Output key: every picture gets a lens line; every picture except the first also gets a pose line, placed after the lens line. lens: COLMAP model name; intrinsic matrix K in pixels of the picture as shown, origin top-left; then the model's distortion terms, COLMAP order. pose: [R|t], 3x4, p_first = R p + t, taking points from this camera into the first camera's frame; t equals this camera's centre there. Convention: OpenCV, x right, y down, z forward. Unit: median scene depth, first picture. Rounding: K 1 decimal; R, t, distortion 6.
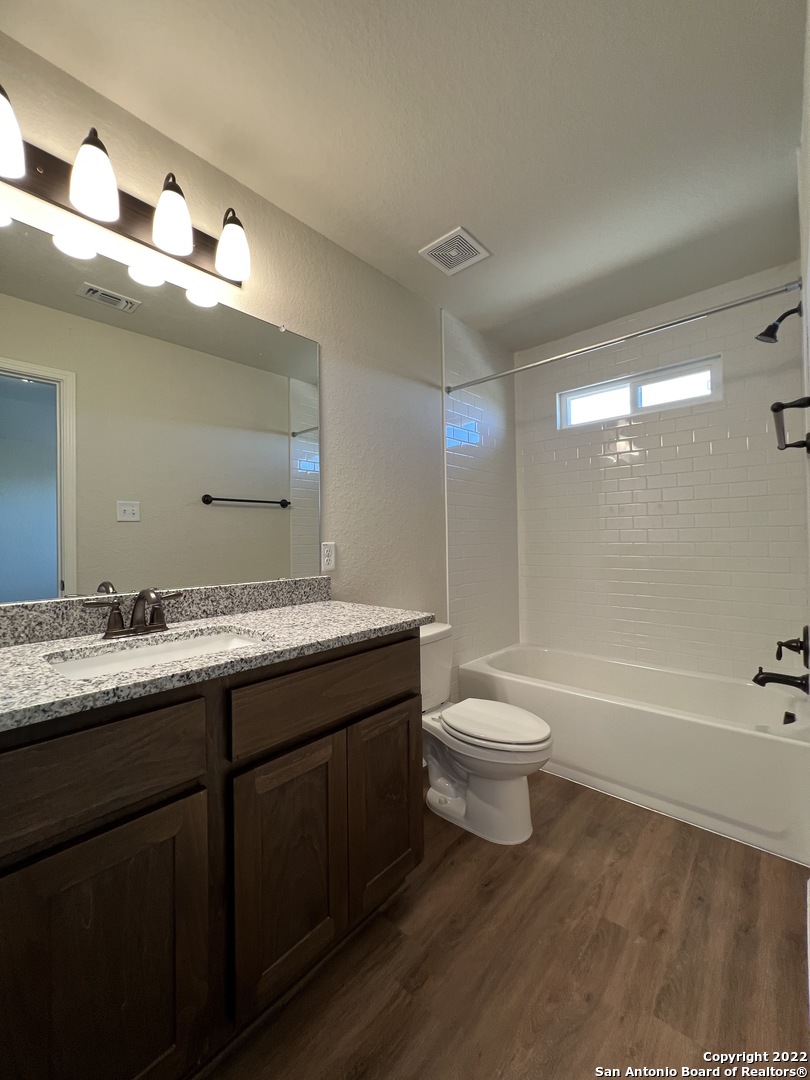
lens RADIAL K [[431.1, 0, 406.5], [0, 431.1, 535.2], [0, 0, 1]] dist [0.002784, -0.000040]
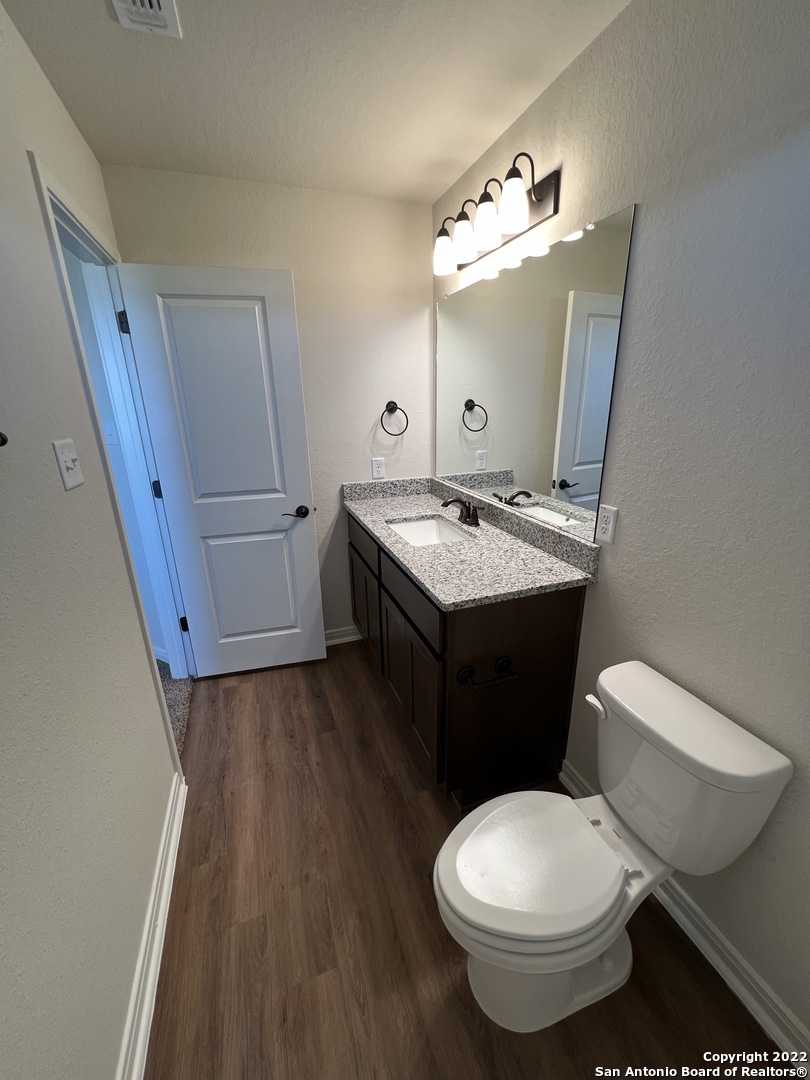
lens RADIAL K [[431.1, 0, 406.5], [0, 431.1, 535.2], [0, 0, 1]] dist [0.002784, -0.000040]
pose [[-0.474529, 0.291323, -0.830634, 0.809383], [0.030114, 0.948466, 0.315446, -0.236724], [0.879725, 0.124675, -0.458847, 1.323379]]
